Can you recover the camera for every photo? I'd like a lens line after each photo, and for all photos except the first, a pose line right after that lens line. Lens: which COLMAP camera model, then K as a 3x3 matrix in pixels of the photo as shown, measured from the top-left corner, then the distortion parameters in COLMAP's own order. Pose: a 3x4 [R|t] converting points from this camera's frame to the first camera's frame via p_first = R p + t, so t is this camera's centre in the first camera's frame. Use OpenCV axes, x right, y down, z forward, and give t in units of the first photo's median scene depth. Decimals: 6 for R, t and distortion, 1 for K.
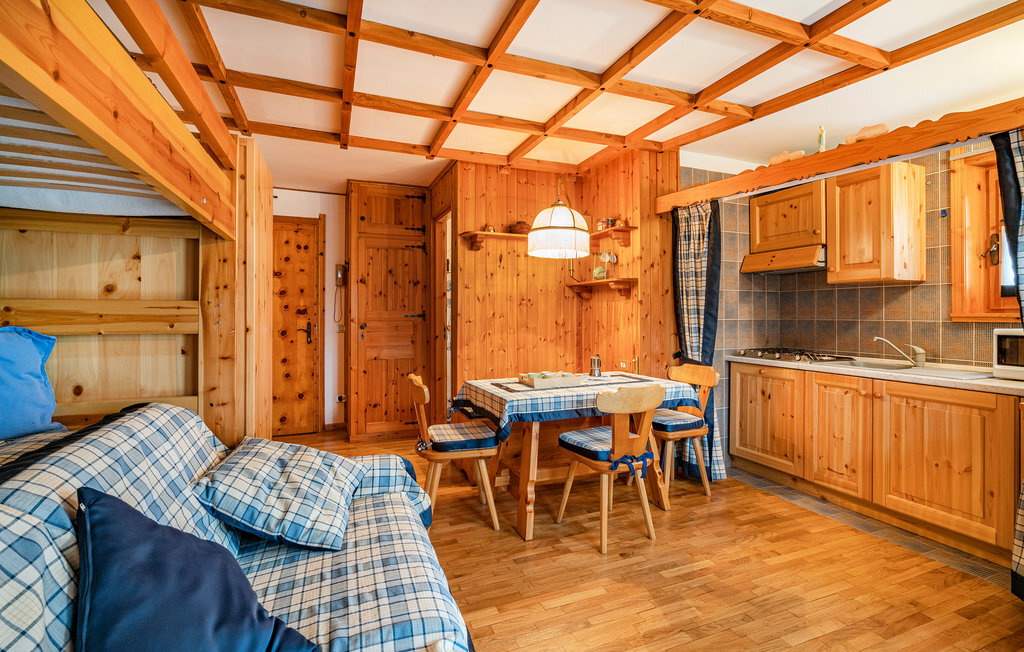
lens RADIAL K [[458.2, 0, 510.5], [0, 458.2, 312.8], [0, 0, 1]] dist [-0.003226, 0.000371]
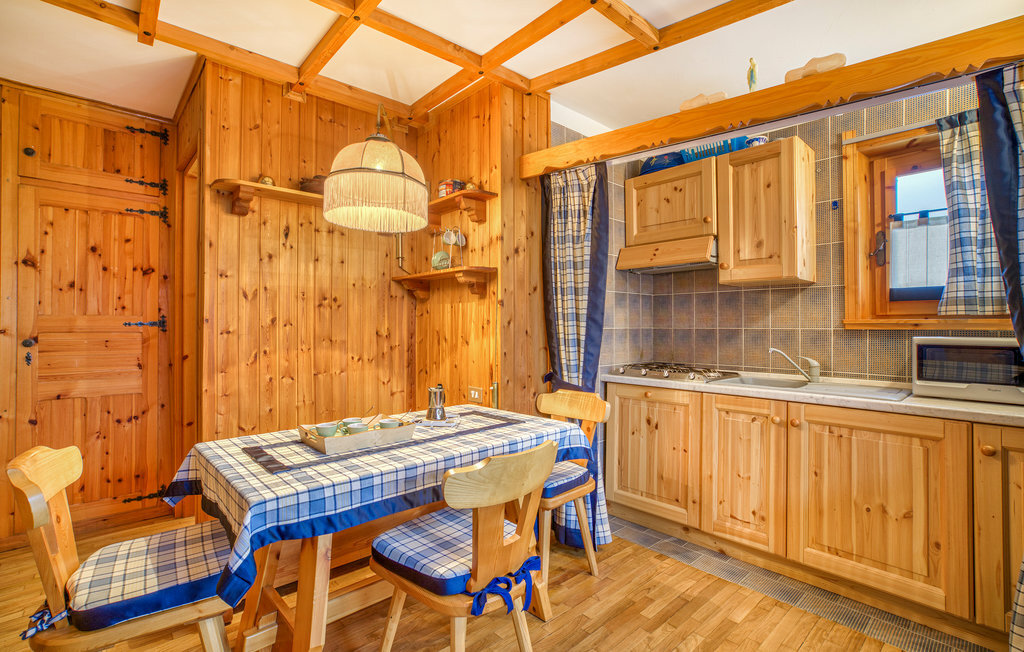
lens RADIAL K [[467.3, 0, 507.9], [0, 467.3, 320.1], [0, 0, 1]] dist [-0.058558, 0.032635]
pose [[0.939461, 0.004200, 0.342631, 0.056161], [-0.001152, 0.999958, -0.009098, 0.009307], [-0.342655, 0.008152, 0.939426, 0.353669]]
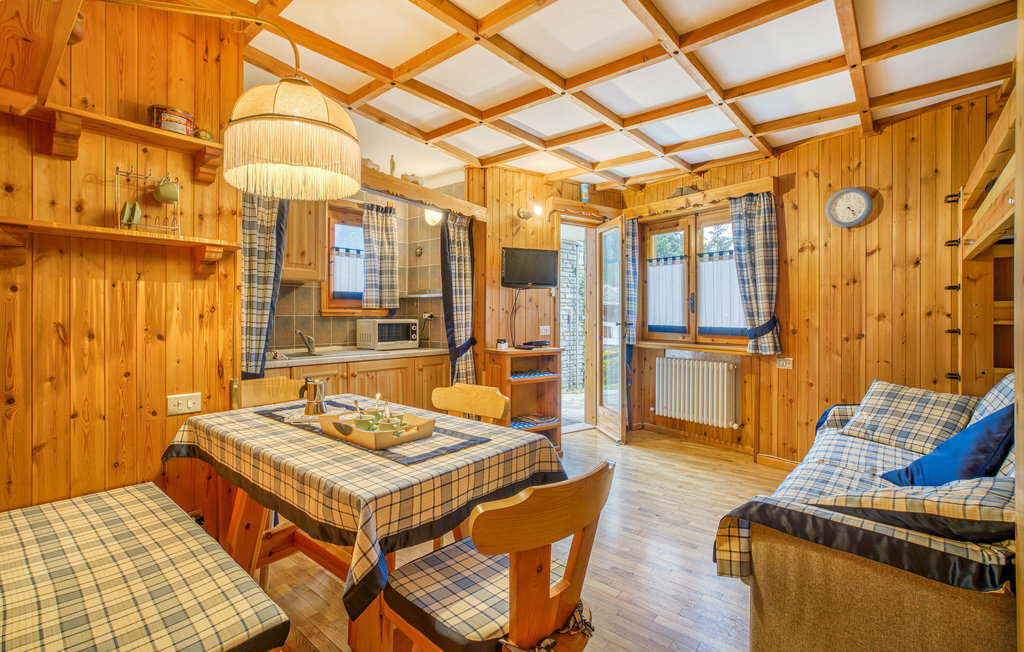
lens RADIAL K [[467.3, 0, 507.9], [0, 467.3, 320.1], [0, 0, 1]] dist [-0.058558, 0.032635]
pose [[-0.463968, -0.014382, 0.885735, -0.430535], [-0.004929, 0.999895, 0.013653, 0.009207], [-0.885838, 0.001969, -0.463990, 1.006764]]
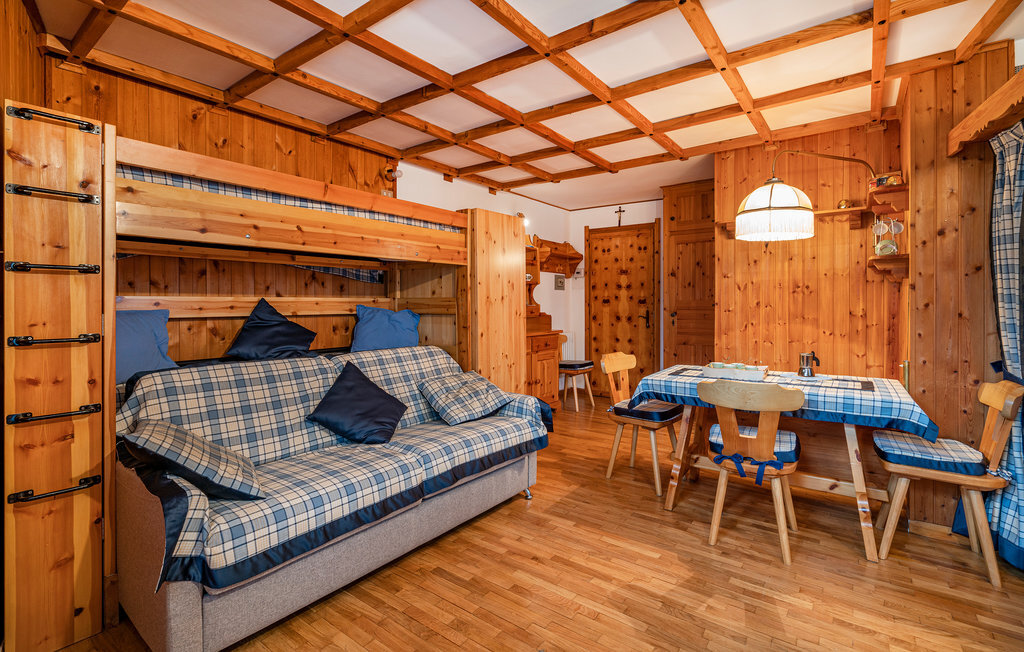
lens RADIAL K [[469.0, 0, 512.3], [0, 469.0, 307.9], [0, 0, 1]] dist [0.000676, -0.000187]
pose [[0.522615, 0.005873, -0.852549, 0.607764], [0.005829, 0.999928, 0.010462, -0.000847], [0.852549, -0.010437, 0.522543, 0.076843]]
